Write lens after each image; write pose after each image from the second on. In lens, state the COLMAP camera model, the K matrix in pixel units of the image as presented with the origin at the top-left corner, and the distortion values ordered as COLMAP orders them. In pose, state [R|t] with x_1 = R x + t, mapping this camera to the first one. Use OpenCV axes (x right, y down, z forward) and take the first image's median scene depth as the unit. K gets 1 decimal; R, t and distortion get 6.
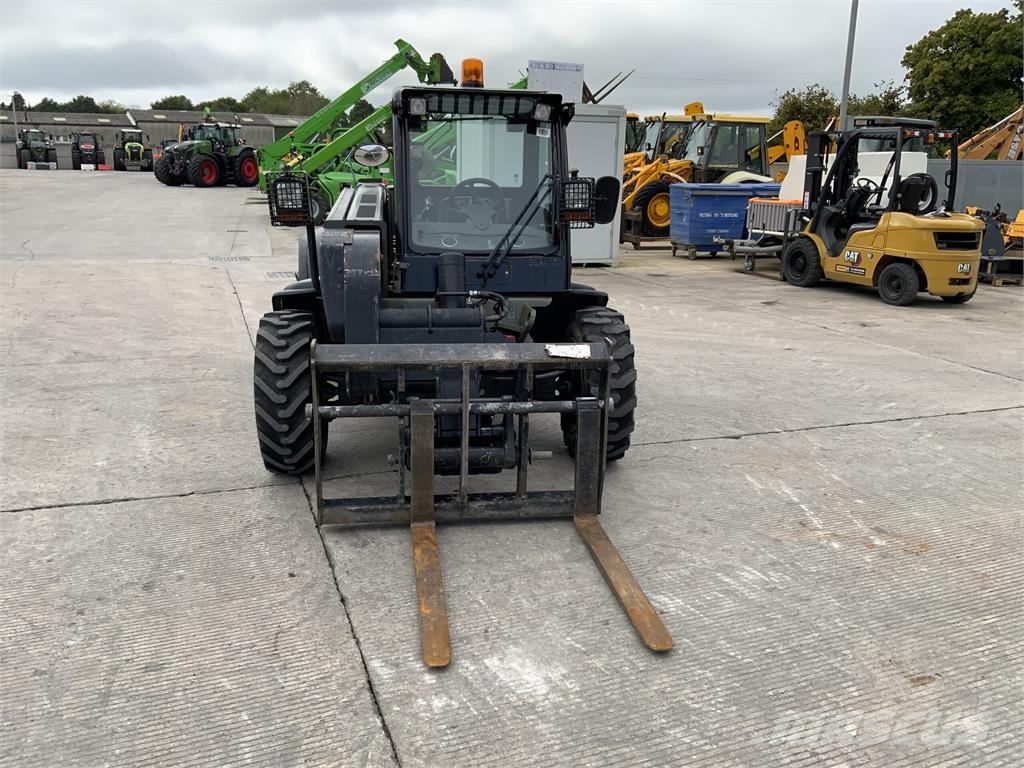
lens RADIAL K [[850.1, 0, 508.5], [0, 850.1, 383.6], [0, 0, 1]] dist [0.055177, -0.107559]
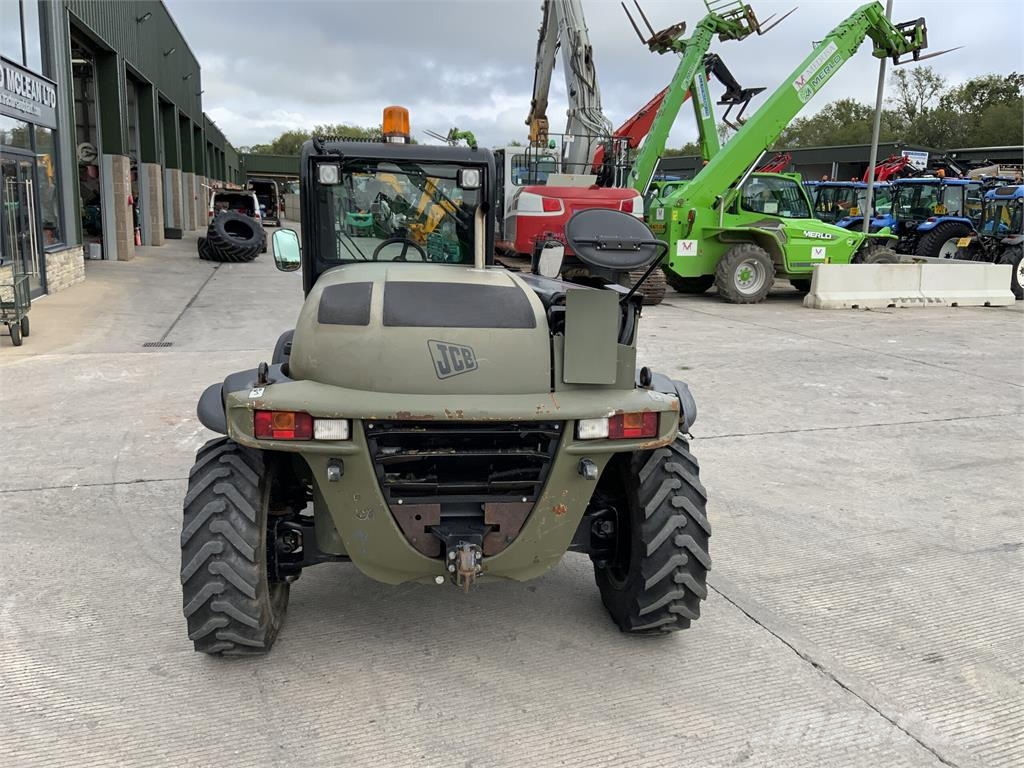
lens RADIAL K [[845.6, 0, 508.8], [0, 845.6, 383.8], [0, 0, 1]] dist [0.093570, -0.191221]
pose [[-0.998930, -0.045080, -0.010302, -0.175437], [-0.044932, 0.893591, 0.446627, -0.578829], [-0.010928, 0.446613, -0.894661, 2.098818]]
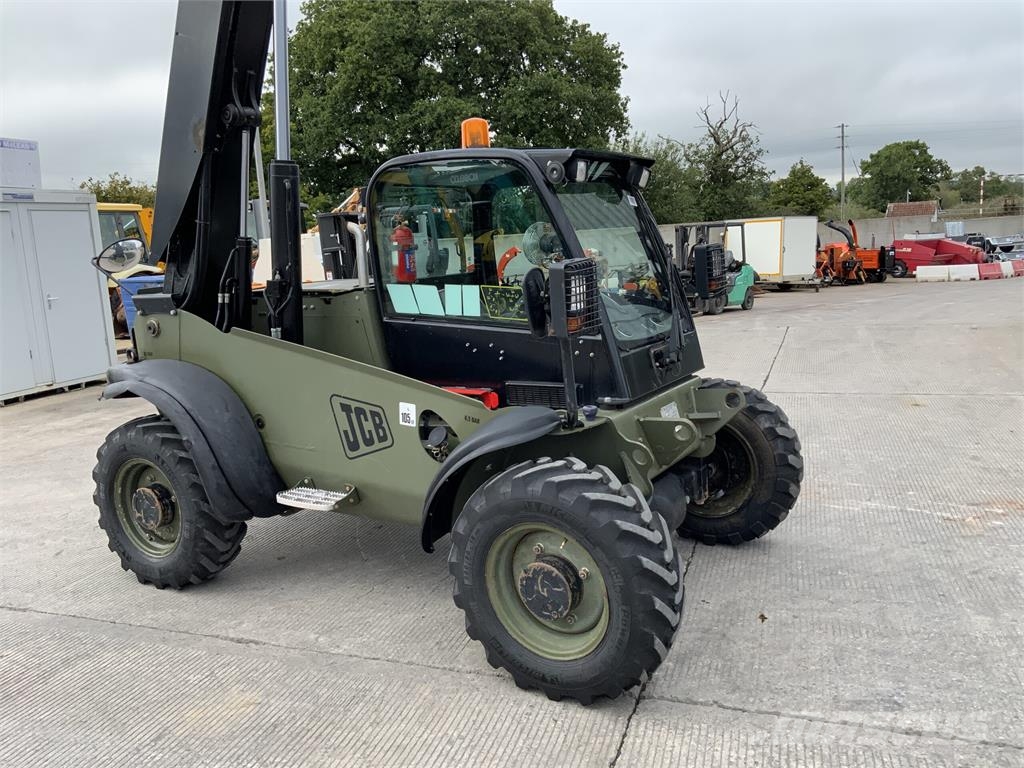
lens RADIAL K [[845.6, 0, 508.8], [0, 845.6, 383.8], [0, 0, 1]] dist [0.093570, -0.191221]
pose [[0.641097, -0.183825, 0.745119, -0.745442], [0.256462, 0.966391, 0.017756, -0.160644], [-0.723341, 0.179711, 0.666695, 0.541882]]
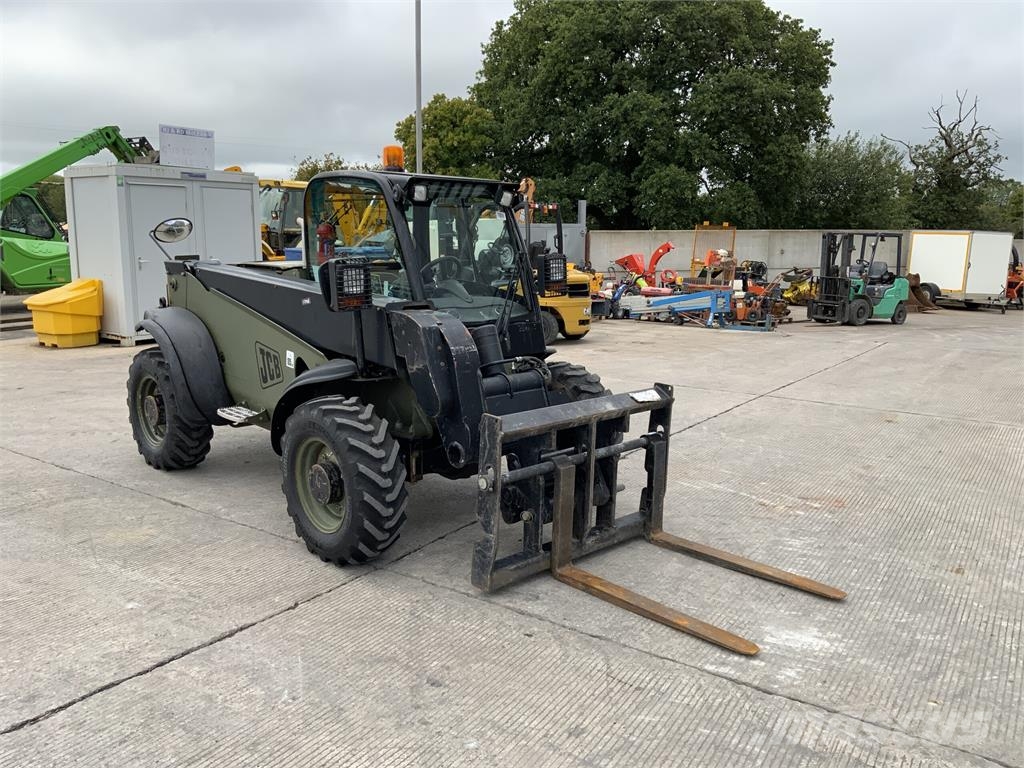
lens RADIAL K [[845.6, 0, 508.8], [0, 845.6, 383.8], [0, 0, 1]] dist [0.093570, -0.191221]
pose [[0.819052, -0.113406, 0.562400, -0.618692], [0.149364, 0.988615, -0.018176, -0.051301], [-0.553936, 0.098889, 0.826666, 0.080522]]
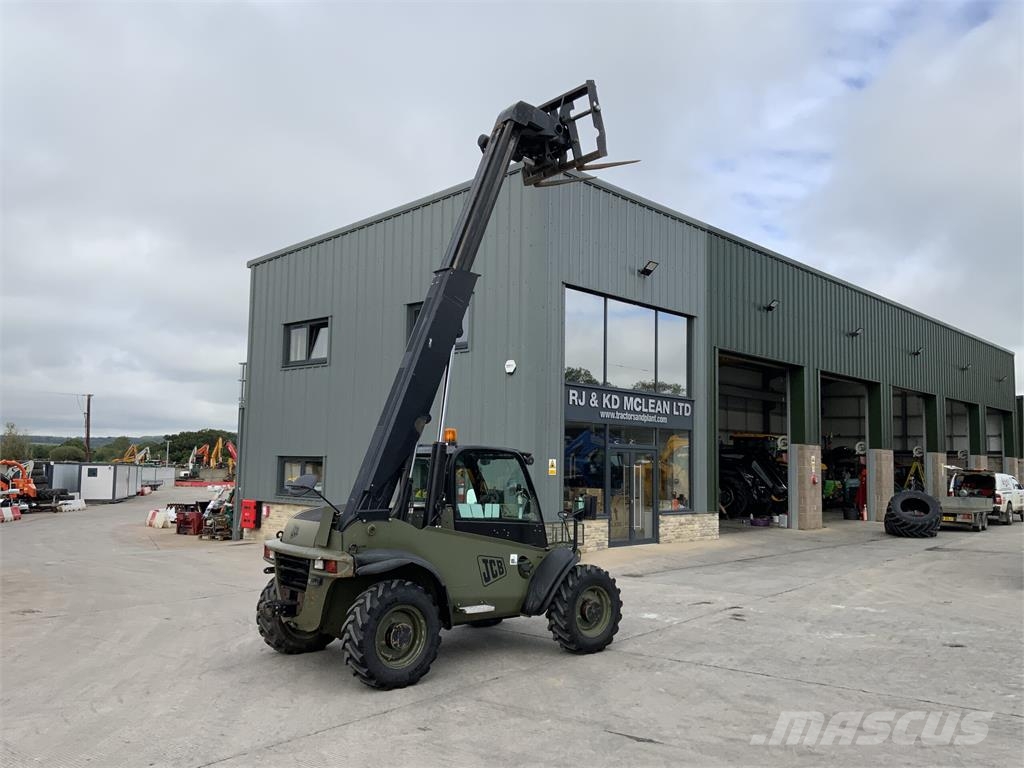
lens RADIAL K [[842.1, 0, 510.5], [0, 842.1, 389.2], [0, 0, 1]] dist [0.116571, -0.235315]
pose [[-0.534814, 0.047782, 0.843618, -1.747966], [0.187313, 0.980263, 0.063226, -0.608484], [-0.823947, 0.191834, -0.533209, 2.014431]]
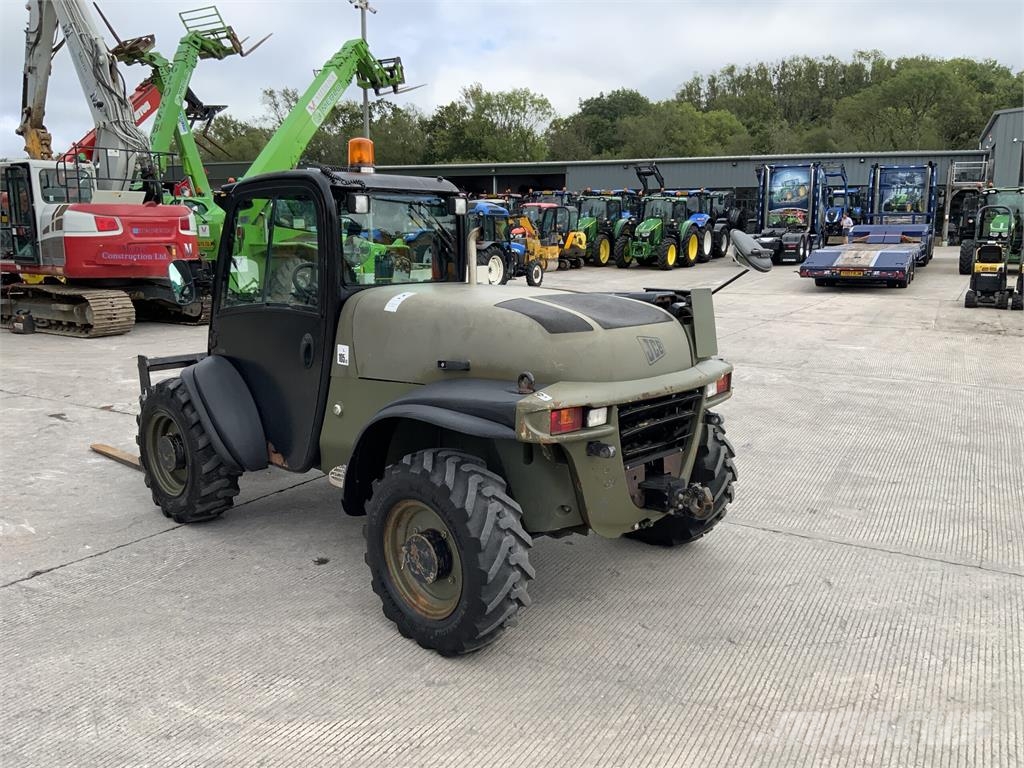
lens RADIAL K [[845.6, 0, 508.8], [0, 845.6, 383.8], [0, 0, 1]] dist [0.093570, -0.191221]
pose [[-0.774592, 0.092297, -0.625690, 0.468920], [-0.177992, 0.917497, 0.355693, -0.547666], [0.606898, 0.386885, -0.694258, 2.025413]]
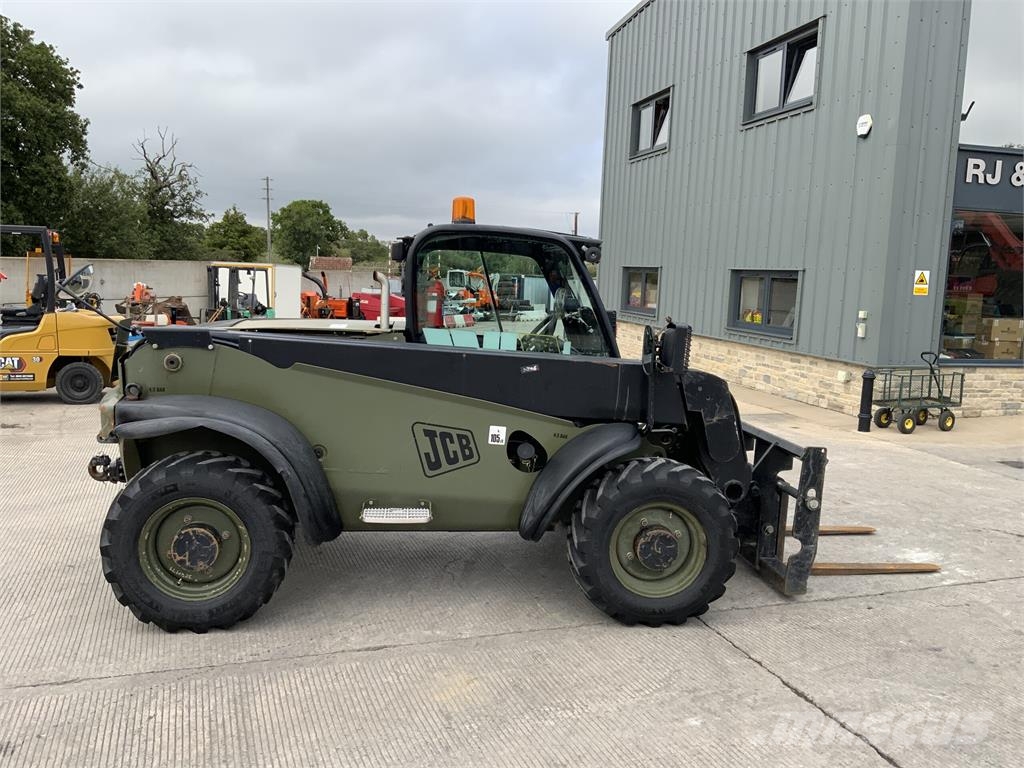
lens RADIAL K [[845.6, 0, 508.8], [0, 845.6, 383.8], [0, 0, 1]] dist [0.093570, -0.191221]
pose [[0.024109, -0.148457, 0.988625, -1.171994], [0.218796, 0.965721, 0.139682, -0.330931], [-0.975473, 0.212940, 0.055764, 1.050732]]
